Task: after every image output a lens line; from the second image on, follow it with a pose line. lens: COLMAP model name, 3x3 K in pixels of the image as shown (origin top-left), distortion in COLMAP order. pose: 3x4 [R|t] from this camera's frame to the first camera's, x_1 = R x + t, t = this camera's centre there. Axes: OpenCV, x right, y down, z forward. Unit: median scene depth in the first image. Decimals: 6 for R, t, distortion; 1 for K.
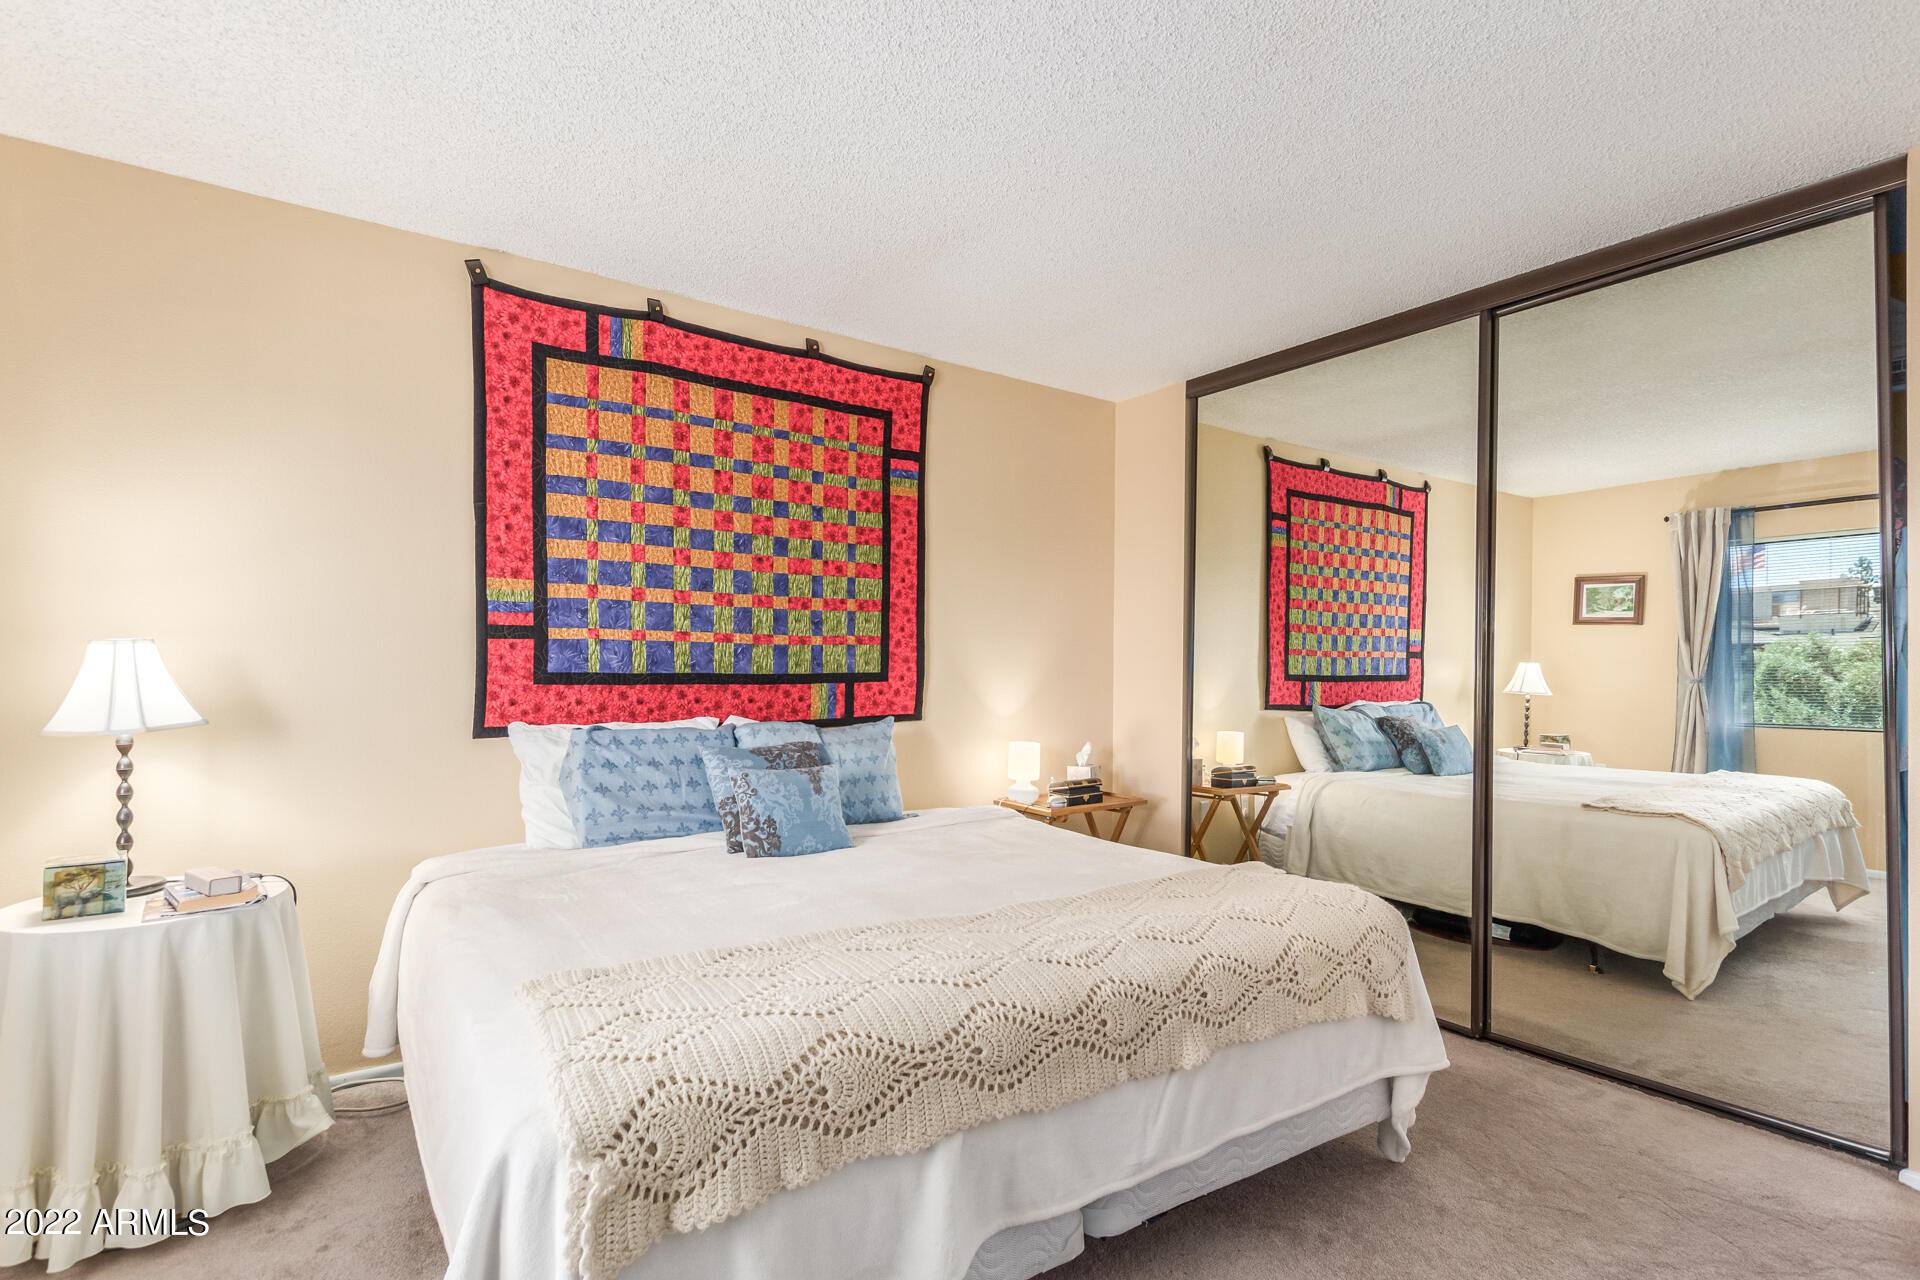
lens RADIAL K [[942.0, 0, 918.9], [0, 942.0, 658.6], [0, 0, 1]] dist [0.017725, -0.007820]
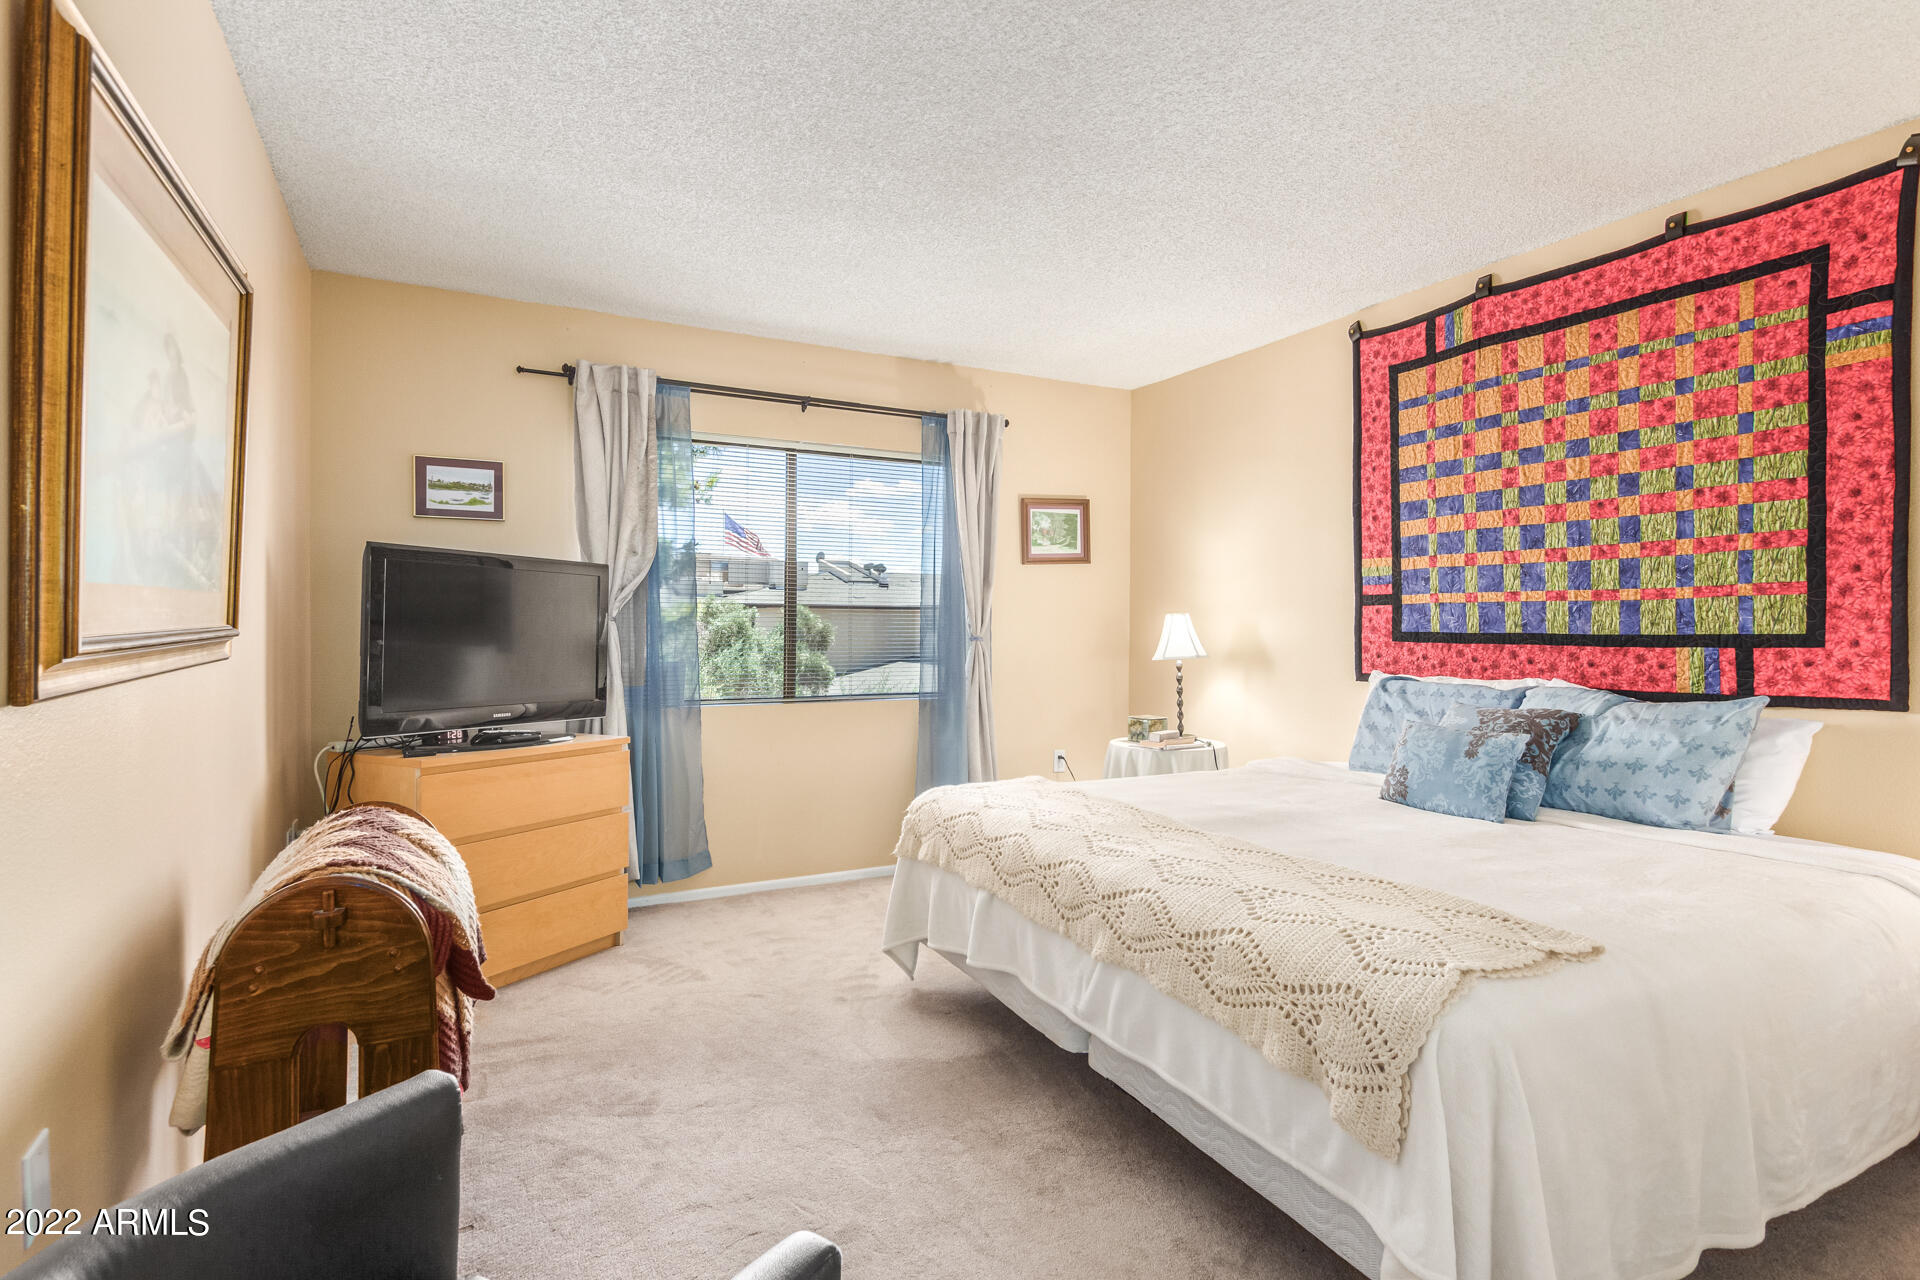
lens RADIAL K [[942.0, 0, 951.5], [0, 942.0, 627.9], [0, 0, 1]] dist [0.017725, -0.007820]
pose [[-0.125367, -0.003425, -0.992104, 0.816323], [0.007516, 0.999962, -0.004402, 0.009842], [0.992082, -0.008009, -0.125337, 0.529824]]
